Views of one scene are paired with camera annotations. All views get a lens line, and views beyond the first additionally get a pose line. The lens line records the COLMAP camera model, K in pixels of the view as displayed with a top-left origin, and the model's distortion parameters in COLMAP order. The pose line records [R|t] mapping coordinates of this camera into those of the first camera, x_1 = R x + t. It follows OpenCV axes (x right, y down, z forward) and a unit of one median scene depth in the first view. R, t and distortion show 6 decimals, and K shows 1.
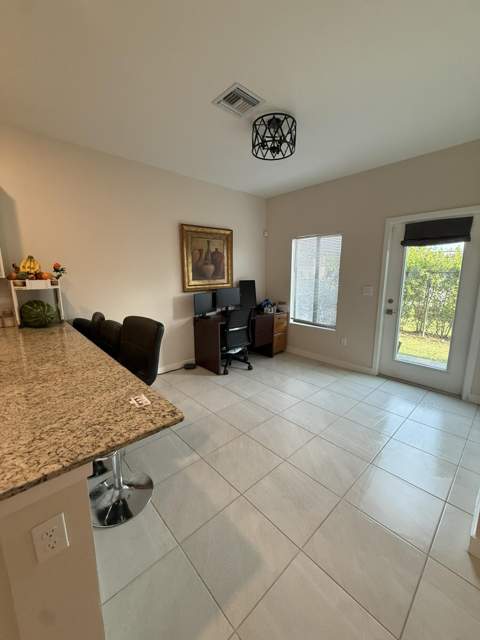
lens RADIAL K [[254.7, 0, 240.4], [0, 254.7, 318.3], [0, 0, 1]] dist [0.003390, -0.000159]
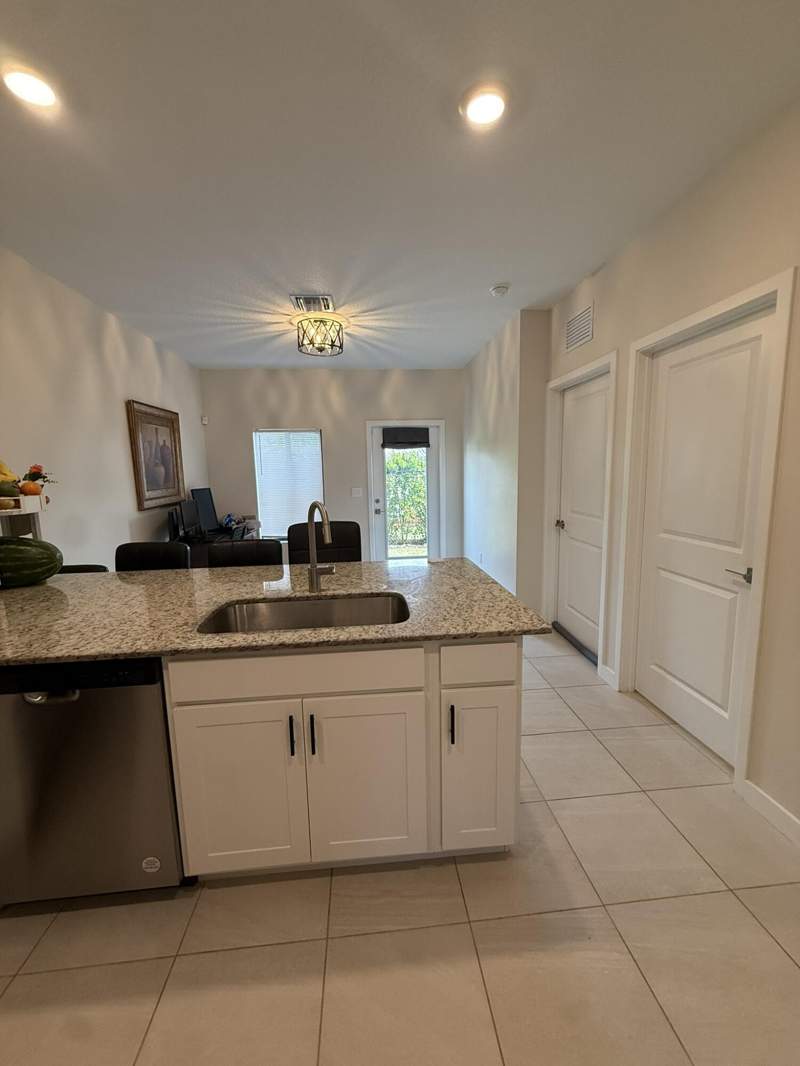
lens RADIAL K [[424.2, 0, 400.7], [0, 424.2, 530.1], [0, 0, 1]] dist [0.003390, -0.000159]
pose [[0.607153, -0.121424, 0.785253, -0.697804], [0.162549, 0.986335, 0.026836, 0.016889], [-0.777781, 0.111348, 0.618594, -0.105858]]
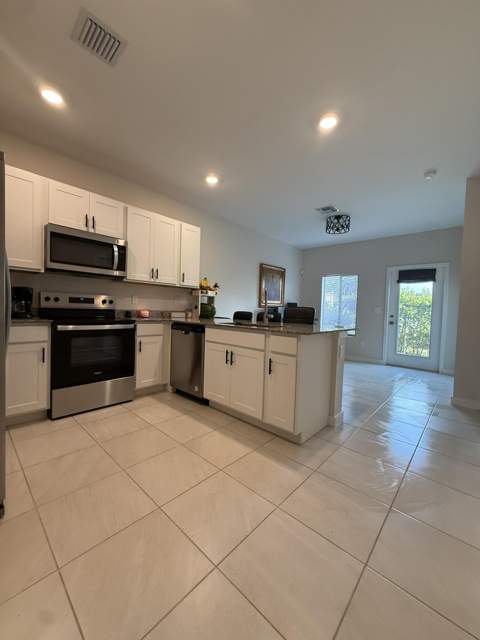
lens RADIAL K [[254.7, 0, 240.4], [0, 254.7, 318.3], [0, 0, 1]] dist [0.003390, -0.000159]
pose [[0.995639, 0.032629, 0.087402, -0.500596], [-0.019967, 0.989665, -0.142002, 0.191910], [-0.091132, 0.139637, 0.986000, -0.493992]]
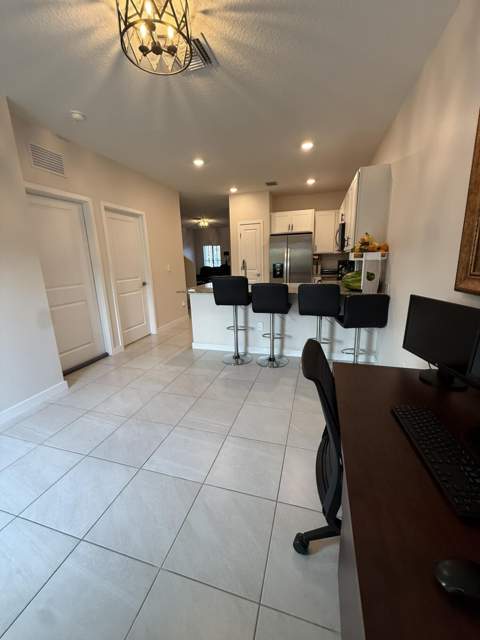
lens RADIAL K [[254.7, 0, 240.4], [0, 254.7, 318.3], [0, 0, 1]] dist [0.003390, -0.000159]
pose [[-0.857035, 0.146947, -0.493861, 0.238715], [-0.058202, 0.924728, 0.376152, -0.195710], [0.511961, 0.351119, -0.783971, 1.225852]]
